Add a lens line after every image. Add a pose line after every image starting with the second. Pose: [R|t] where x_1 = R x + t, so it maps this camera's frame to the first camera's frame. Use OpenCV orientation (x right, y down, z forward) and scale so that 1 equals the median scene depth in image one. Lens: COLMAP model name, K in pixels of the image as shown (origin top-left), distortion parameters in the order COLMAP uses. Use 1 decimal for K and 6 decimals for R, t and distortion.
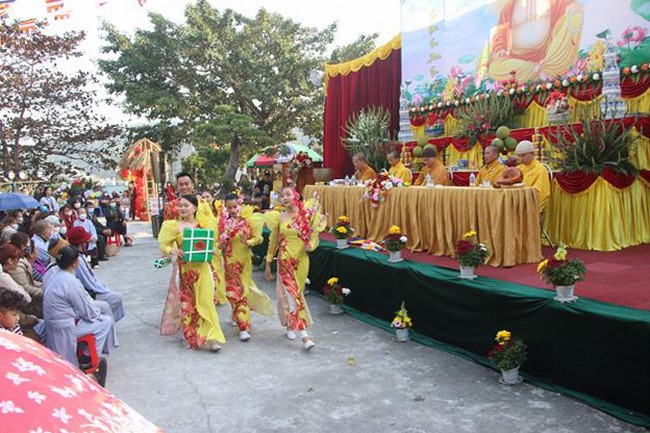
lens RADIAL K [[550.6, 0, 325.0], [0, 550.6, 216.5], [0, 0, 1]] dist [-0.203825, 0.210617]
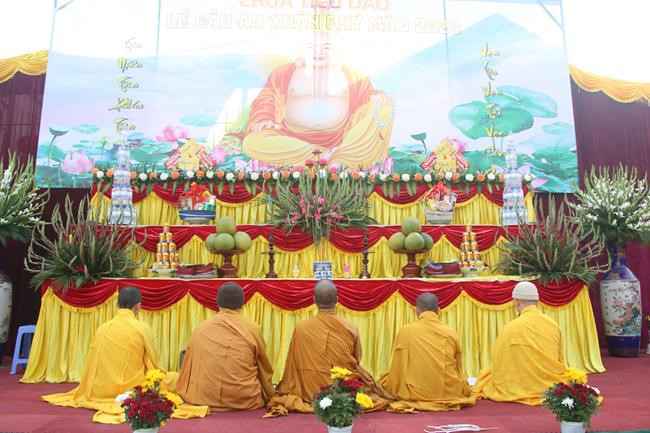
lens RADIAL K [[528.4, 0, 325.0], [0, 528.4, 216.5], [0, 0, 1]] dist [-0.195913, 0.182529]
pose [[0.412741, 0.172122, 0.894438, -0.214873], [0.060377, 0.974653, -0.215420, -0.016937], [-0.908845, 0.142916, 0.391887, 0.533066]]
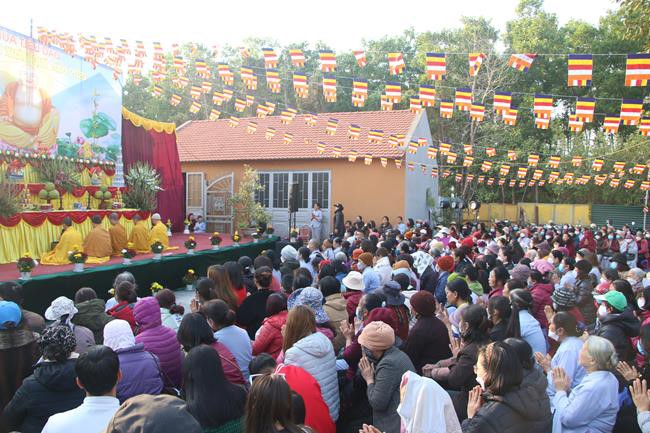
lens RADIAL K [[528.4, 0, 325.0], [0, 528.4, 216.5], [0, 0, 1]] dist [-0.195913, 0.182529]
pose [[-0.741440, -0.001983, 0.671017, -0.843171], [0.057687, 0.996105, 0.066685, -0.087037], [-0.668535, 0.088151, -0.738437, 1.128464]]
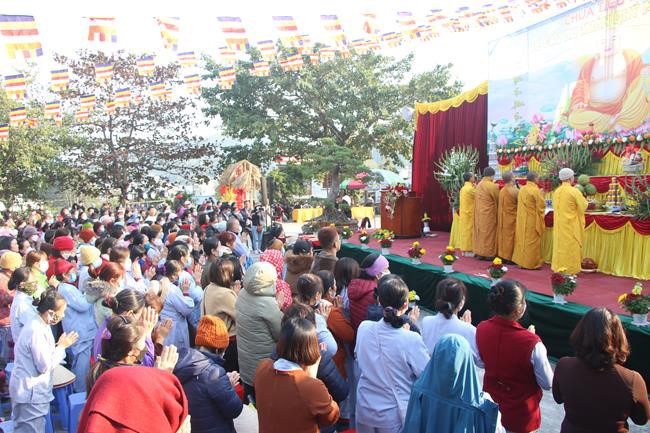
lens RADIAL K [[528.4, 0, 325.0], [0, 528.4, 216.5], [0, 0, 1]] dist [-0.195913, 0.182529]
pose [[0.992697, 0.020505, -0.118882, -0.068854], [-0.022570, 0.999617, -0.016045, -0.027510], [0.118507, 0.018611, 0.992779, -0.126461]]
